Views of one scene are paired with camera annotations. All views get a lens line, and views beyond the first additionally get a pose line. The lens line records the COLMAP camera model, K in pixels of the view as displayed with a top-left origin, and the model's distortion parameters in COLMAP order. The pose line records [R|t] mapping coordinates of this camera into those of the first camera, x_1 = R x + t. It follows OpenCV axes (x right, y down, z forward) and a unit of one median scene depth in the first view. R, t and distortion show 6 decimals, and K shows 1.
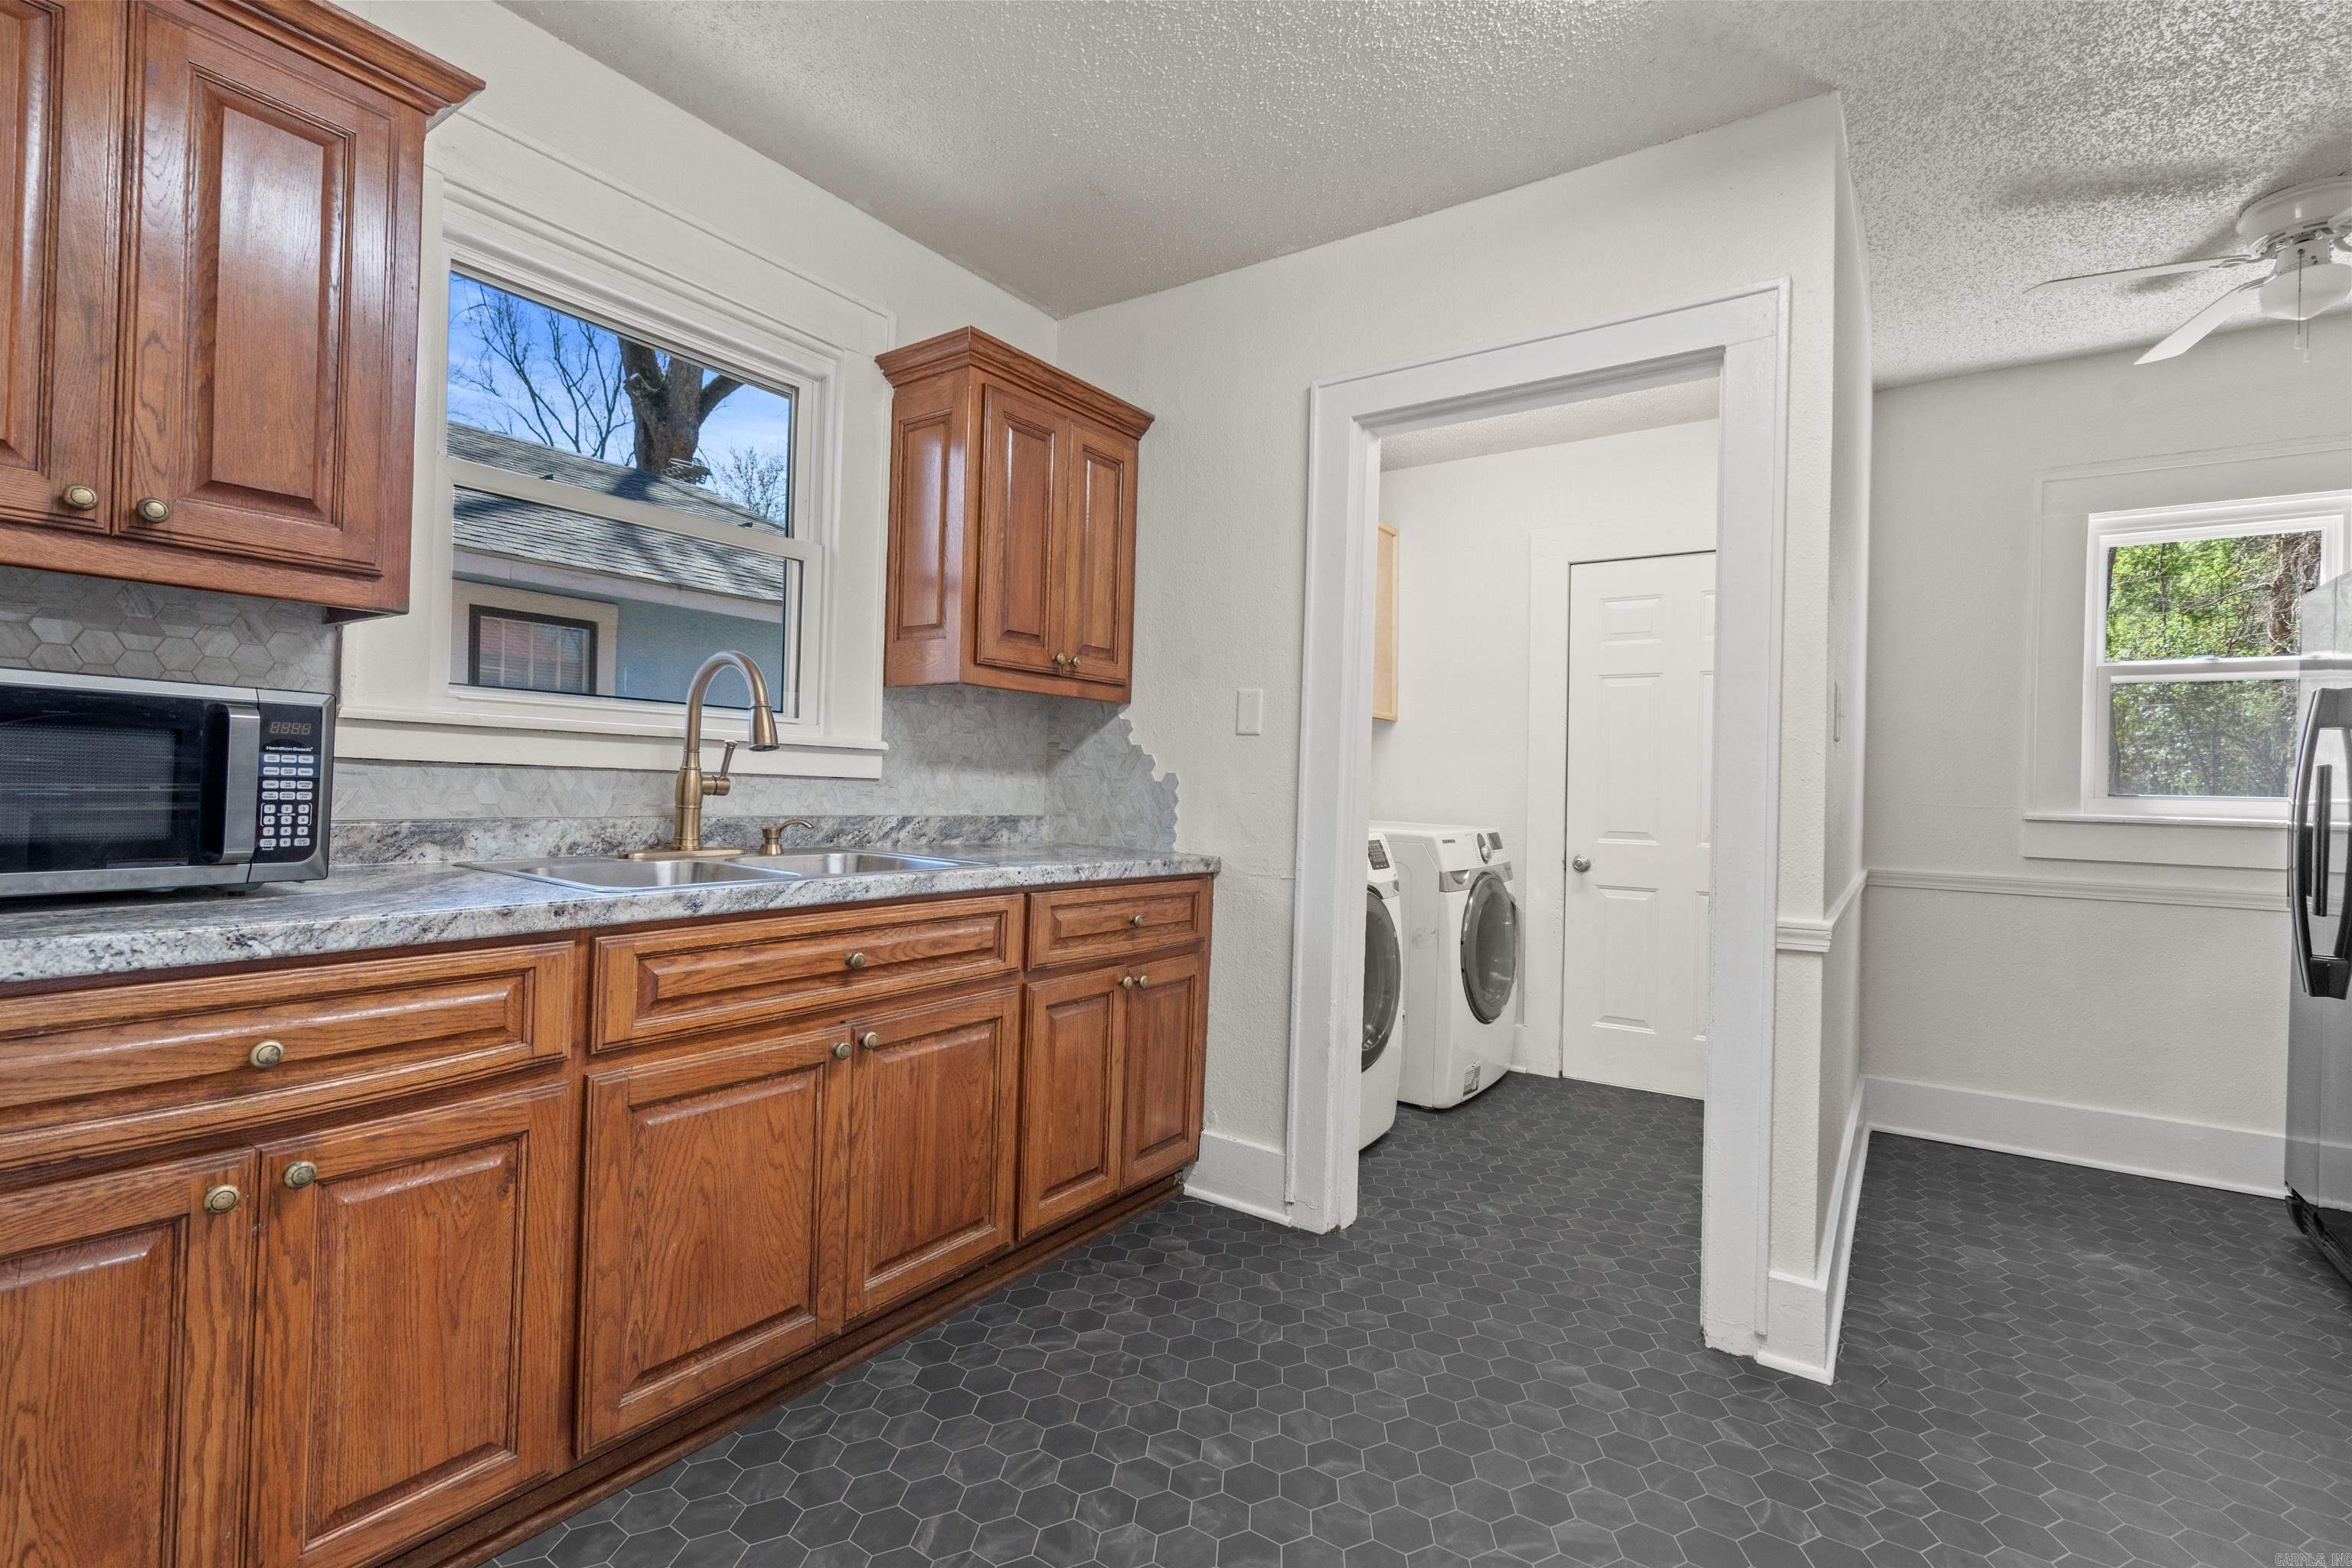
lens RADIAL K [[1072.7, 0, 1180.2], [0, 1072.7, 782.7], [0, 0, 1]] dist [-0.003848, 0.002470]
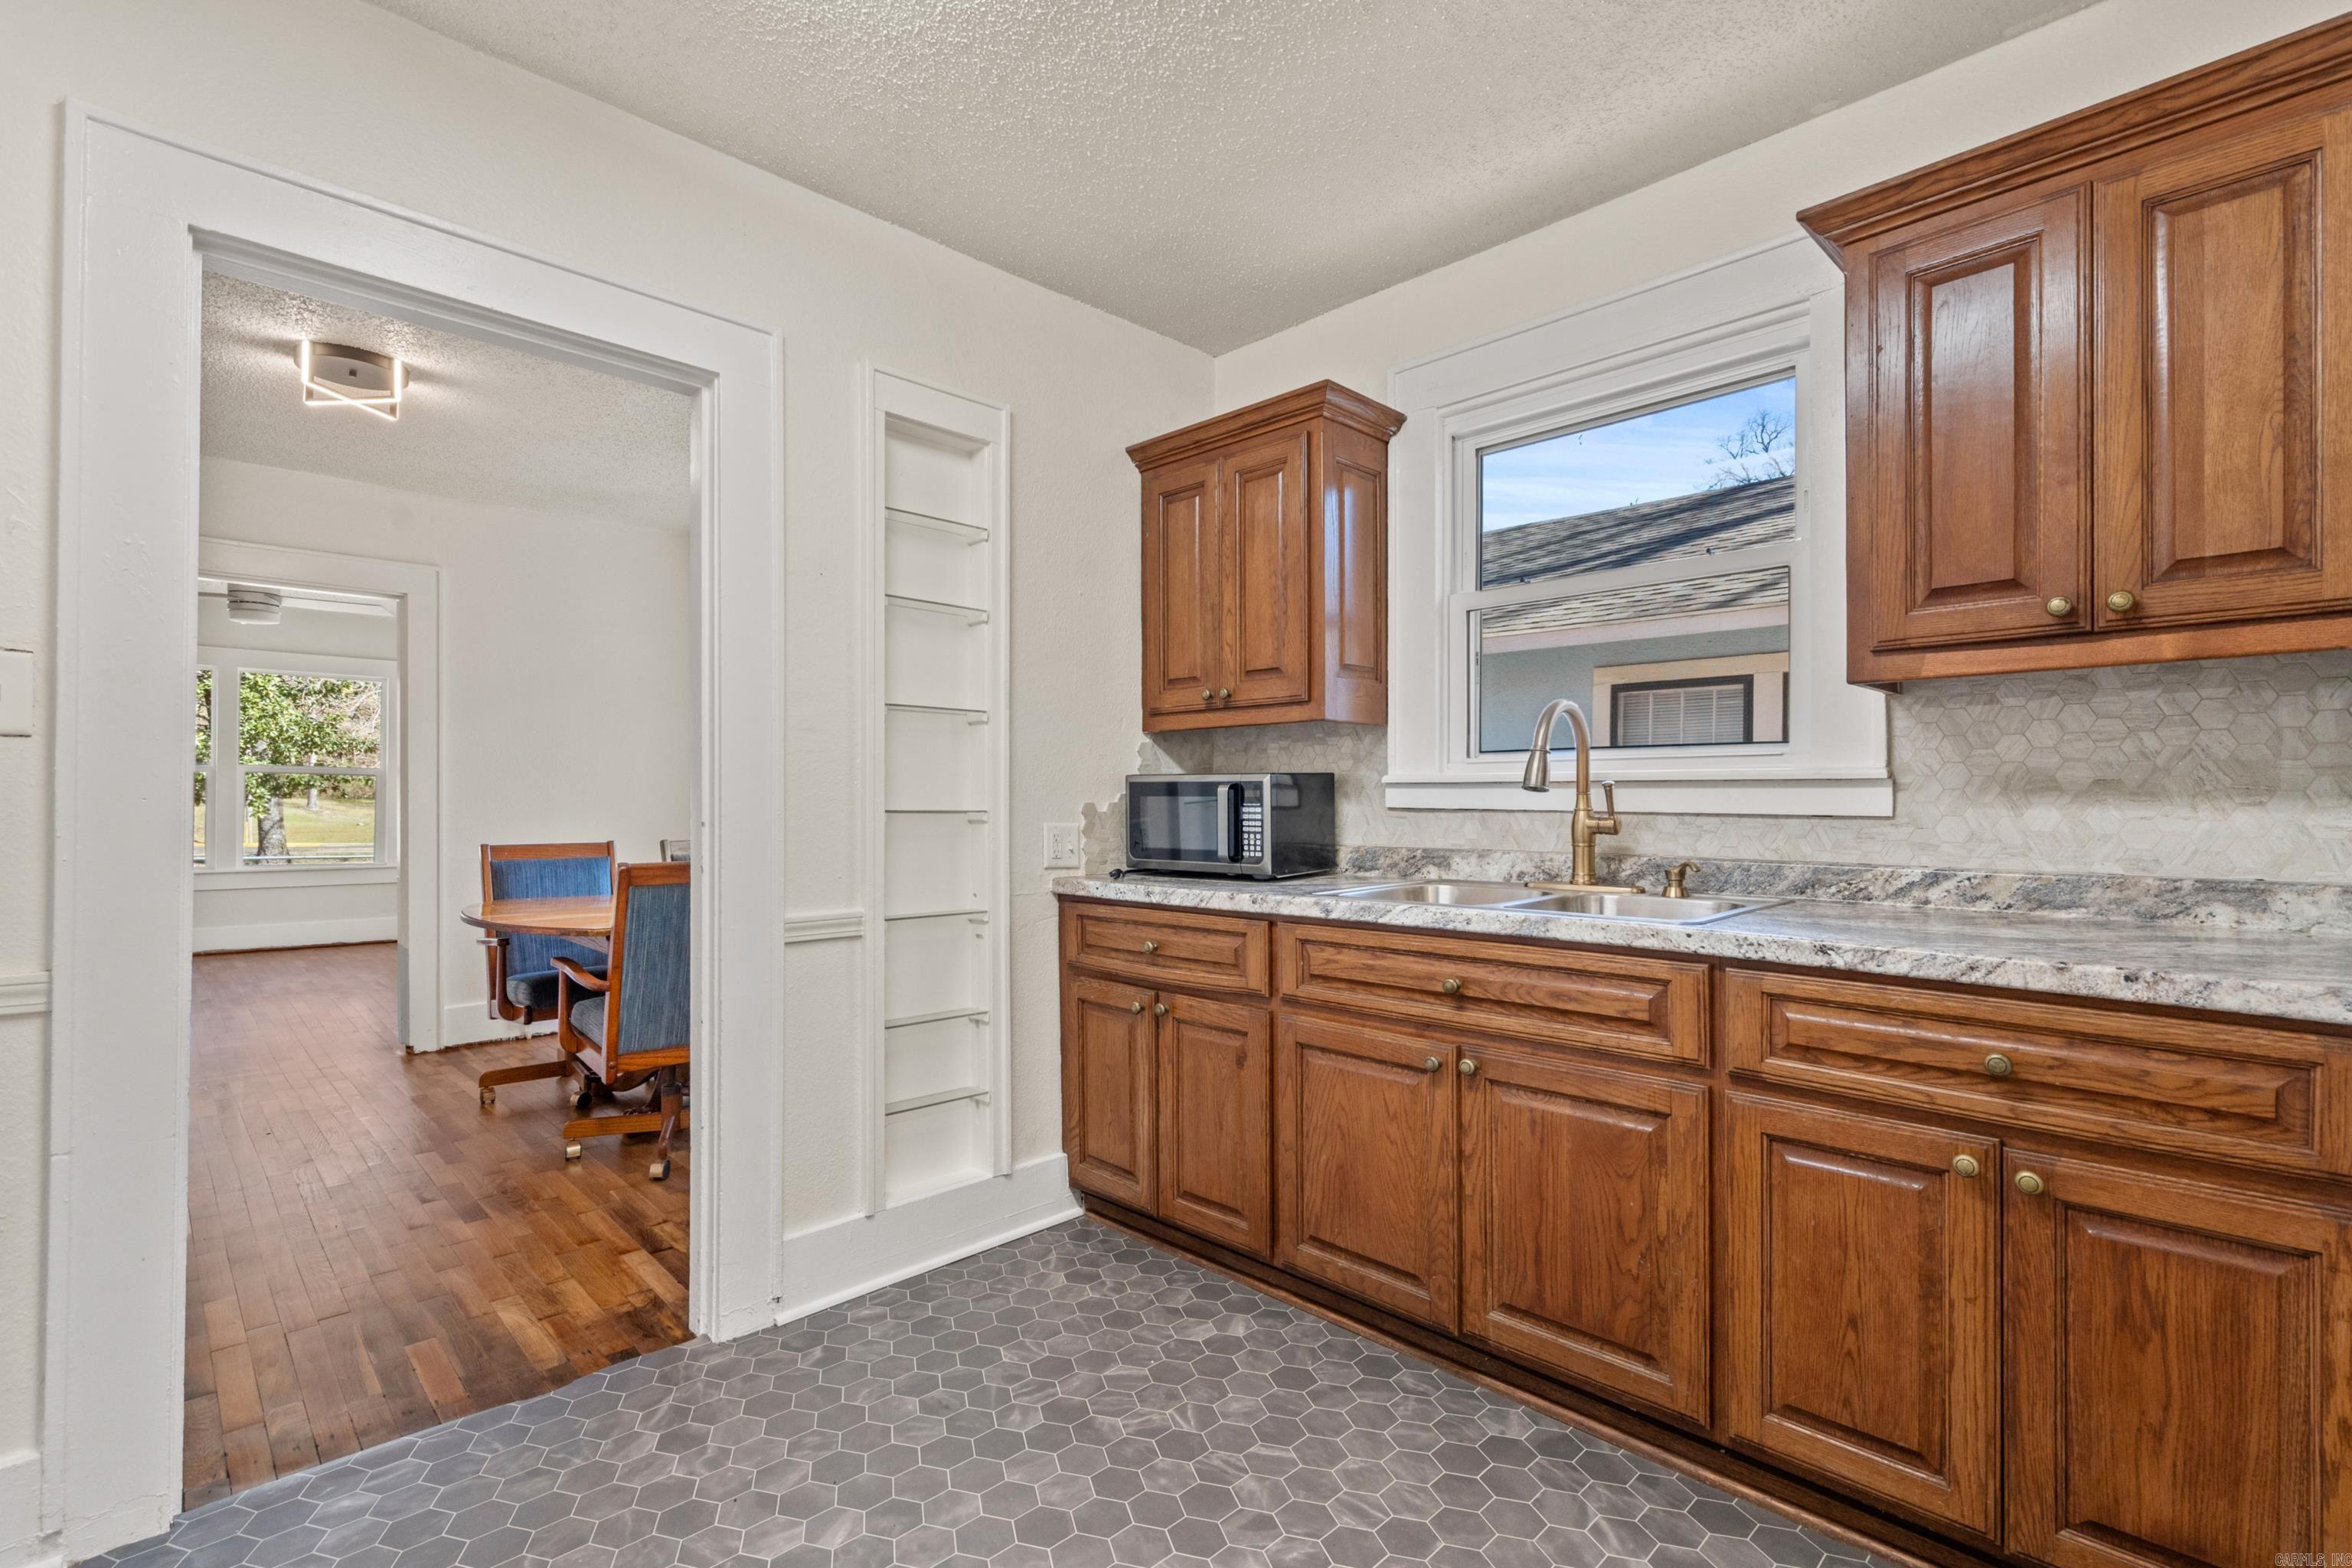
lens RADIAL K [[1072.7, 0, 1203.3], [0, 1072.7, 810.8], [0, 0, 1]] dist [-0.003848, 0.002470]
pose [[-0.167010, -0.020178, -0.985749, 0.586646], [-0.004405, 0.999796, -0.019719, 0.009682], [0.985945, 0.001049, -0.167065, 0.687081]]
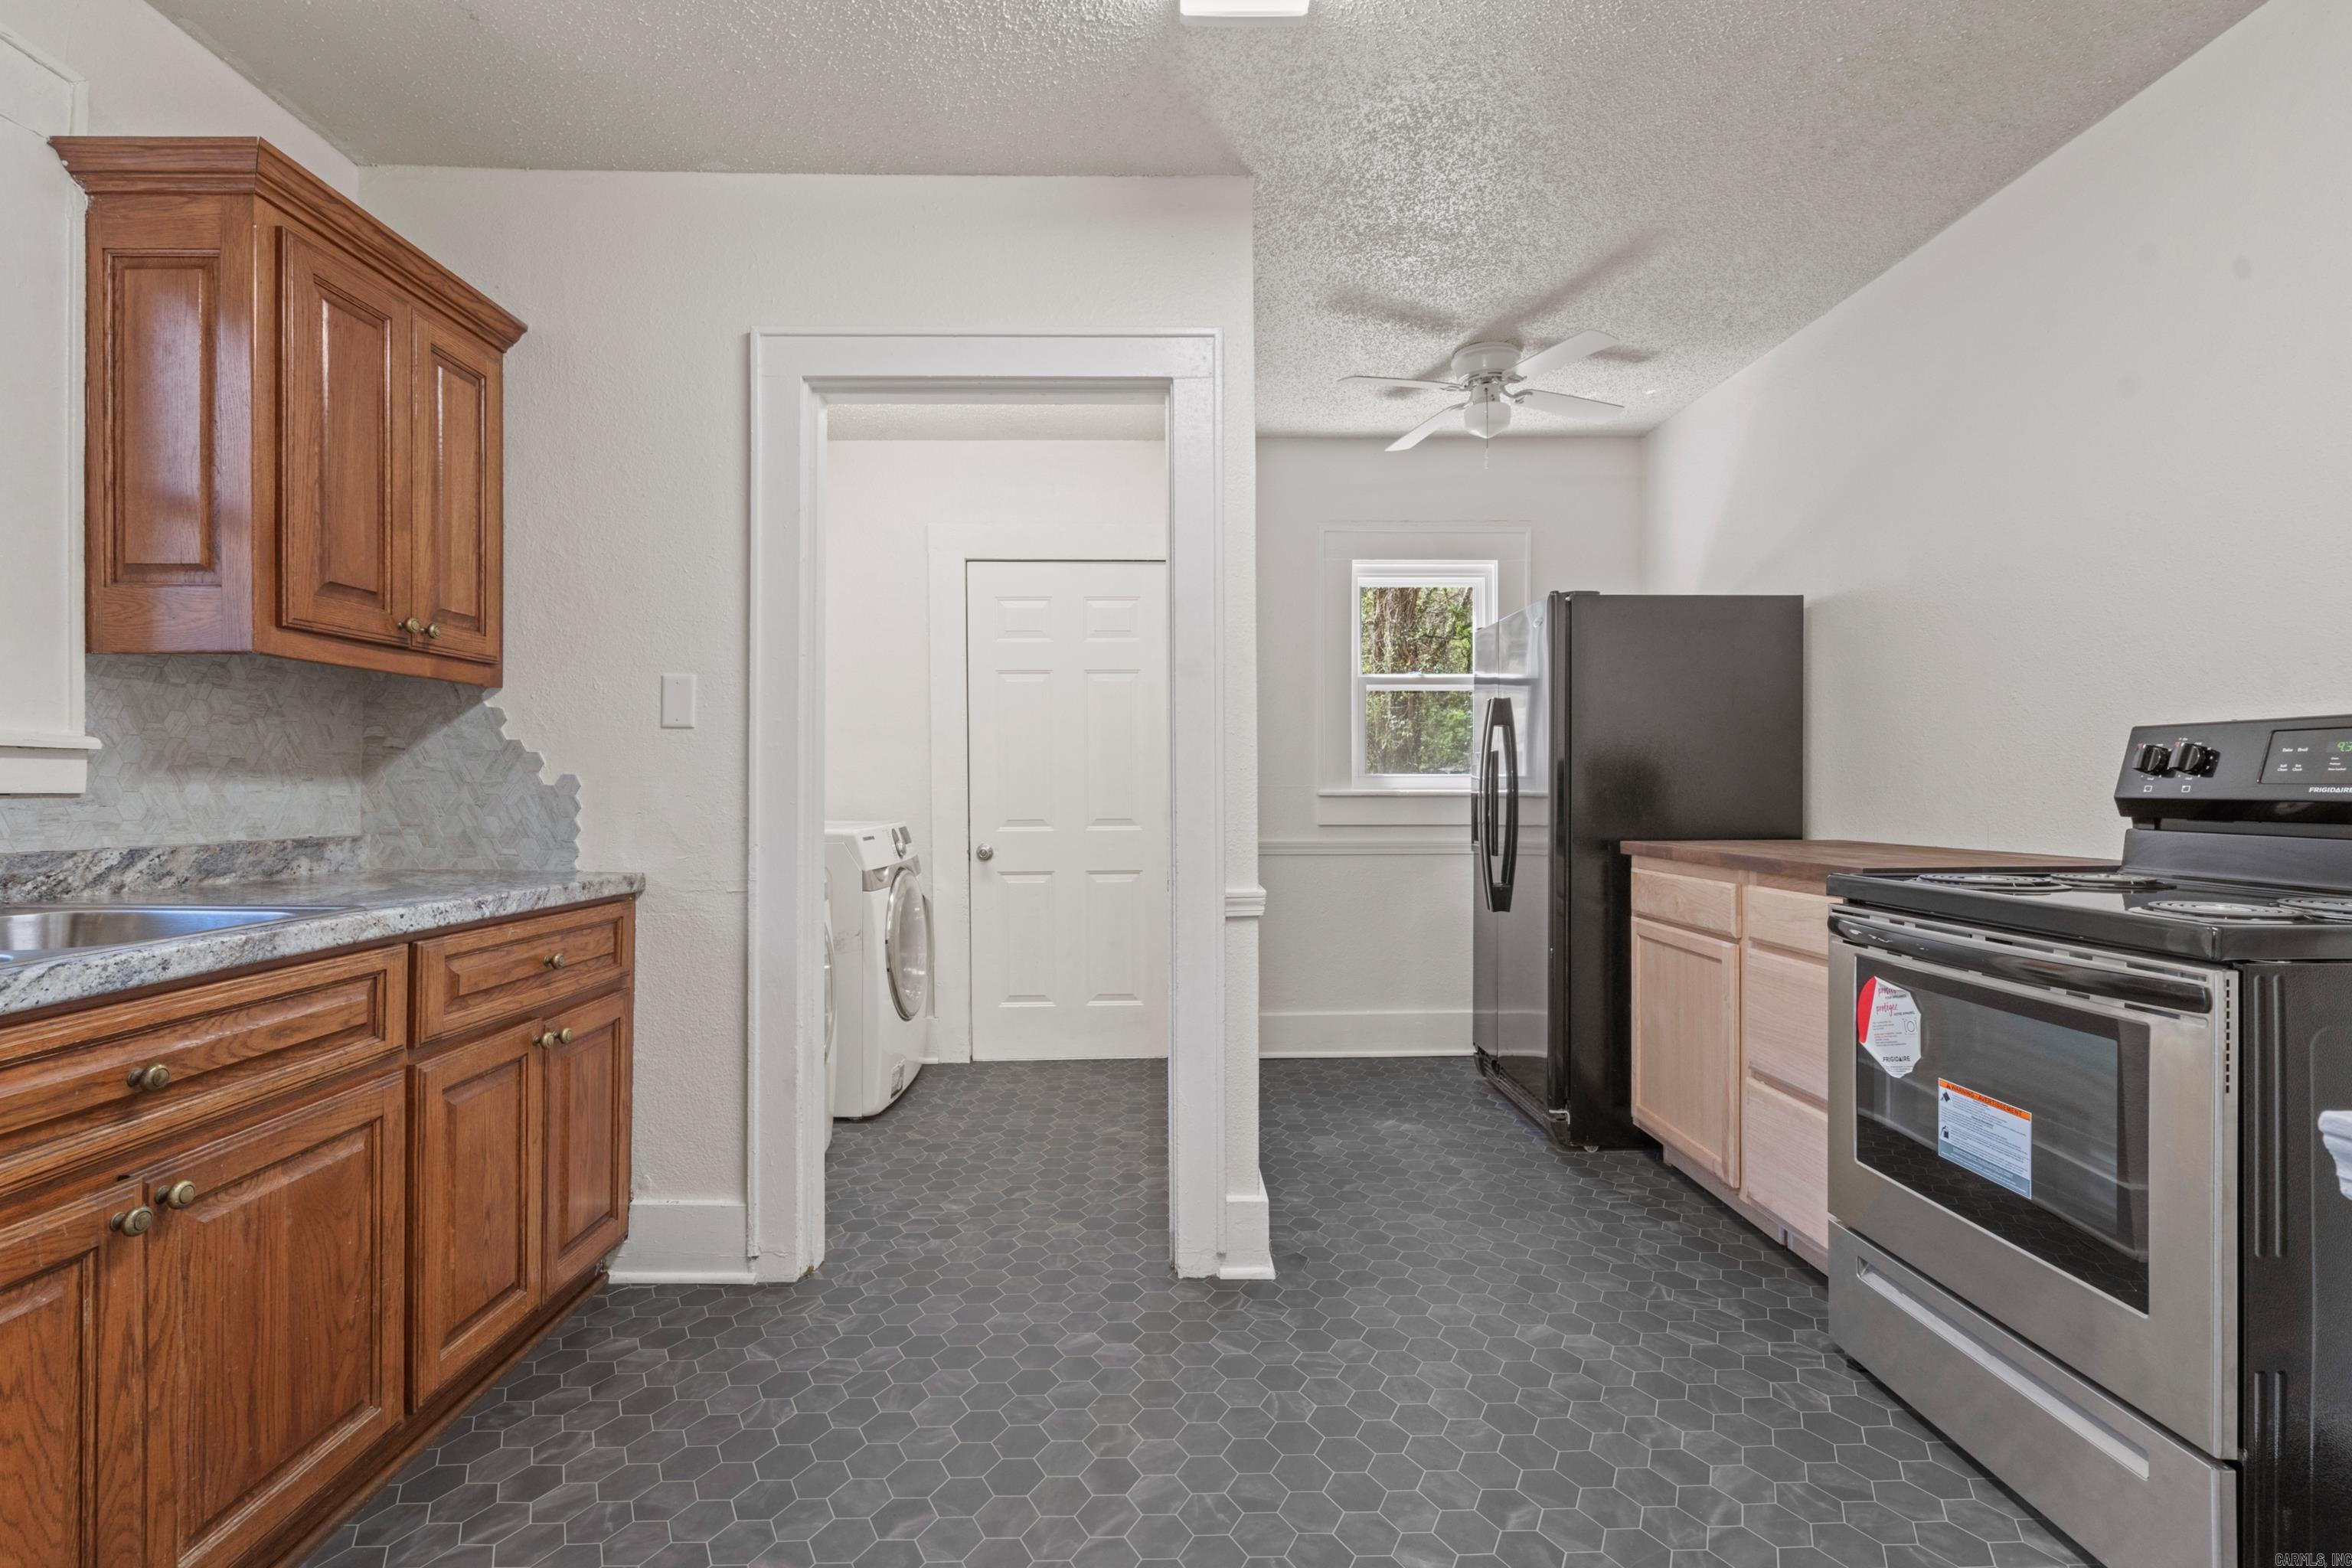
lens RADIAL K [[1072.7, 0, 1182.3], [0, 1072.7, 787.6], [0, 0, 1]] dist [-0.003848, 0.002470]
pose [[0.809344, -0.029811, 0.586578, -0.127190], [0.022319, 0.999551, 0.020005, -0.005728], [-0.586910, -0.003099, 0.809646, 0.083181]]
